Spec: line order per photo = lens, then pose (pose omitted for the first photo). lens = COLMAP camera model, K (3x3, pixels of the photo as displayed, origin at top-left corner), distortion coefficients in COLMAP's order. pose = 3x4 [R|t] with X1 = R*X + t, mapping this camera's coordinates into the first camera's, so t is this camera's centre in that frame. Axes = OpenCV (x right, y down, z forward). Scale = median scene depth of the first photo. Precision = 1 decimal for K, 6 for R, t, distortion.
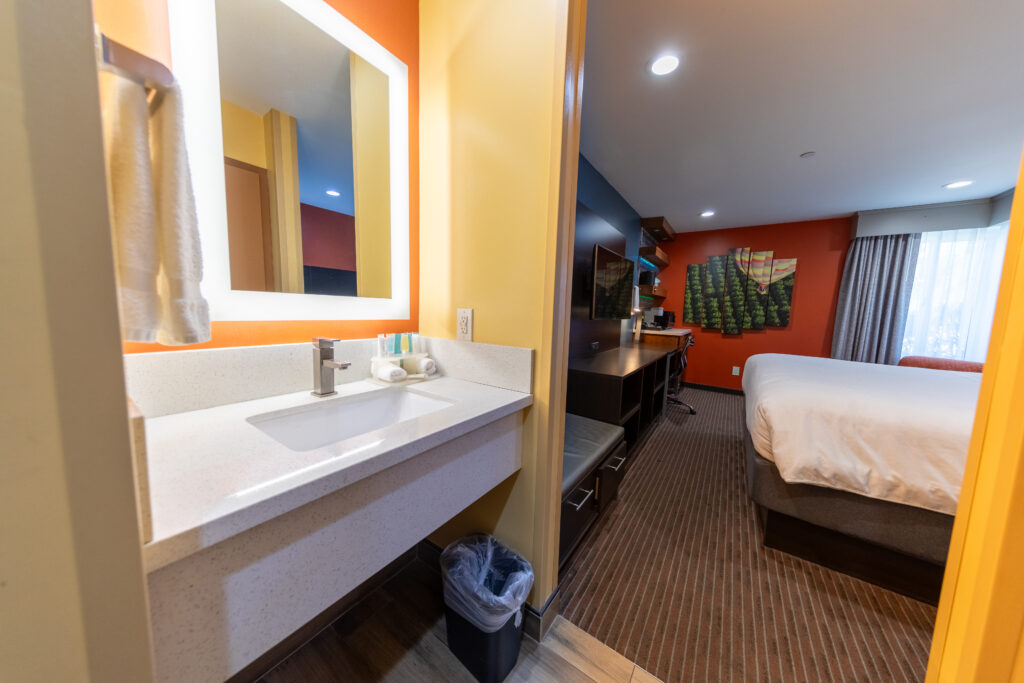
lens RADIAL K [[319.6, 0, 512.0], [0, 319.6, 342.6], [0, 0, 1]] dist [0.006469, -0.000078]
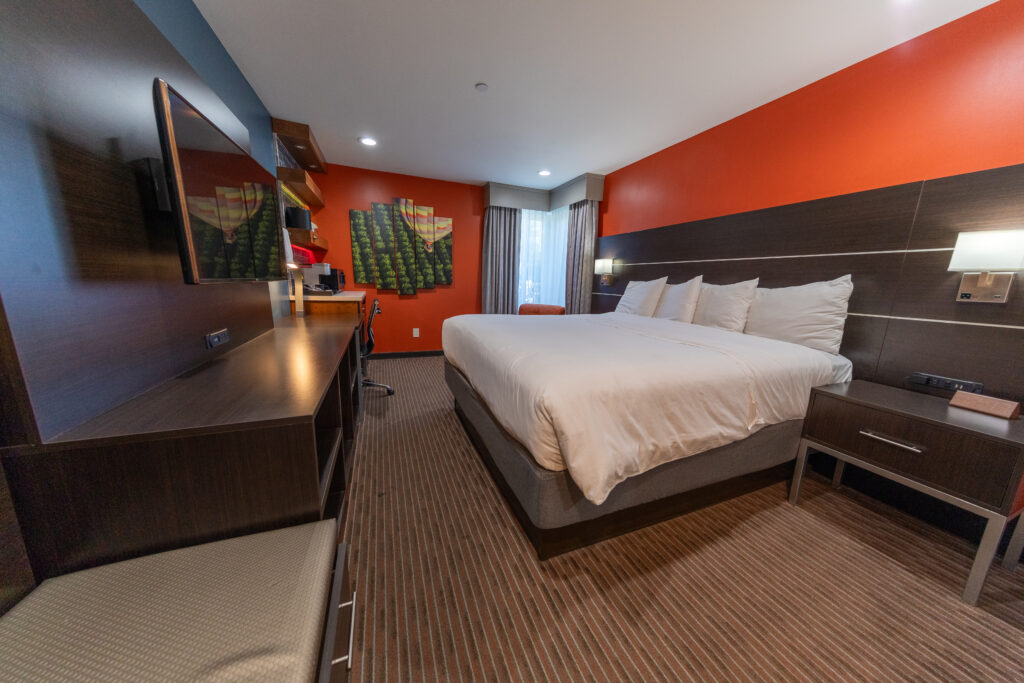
lens RADIAL K [[324.6, 0, 516.1], [0, 324.6, 342.1], [0, 0, 1]] dist [0.008575, -0.000078]
pose [[0.550054, -0.176206, 0.816329, 0.065041], [0.078747, 0.984076, 0.159354, -0.017274], [-0.831408, -0.023370, 0.555170, 0.222468]]
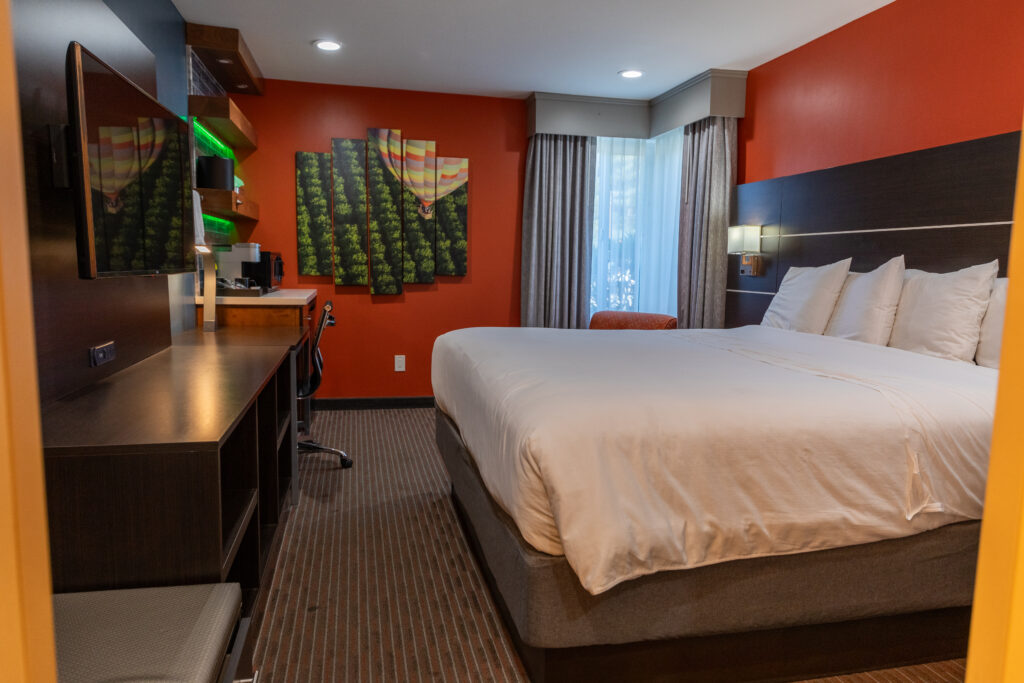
lens RADIAL K [[671.0, 0, 514.4], [0, 671.0, 341.9], [0, 0, 1]] dist [0.007261, 0.004358]
pose [[0.673358, -0.108758, 0.731274, 0.017238], [0.083602, 0.993978, 0.070847, -0.010603], [-0.734575, 0.013431, 0.678395, 0.114020]]
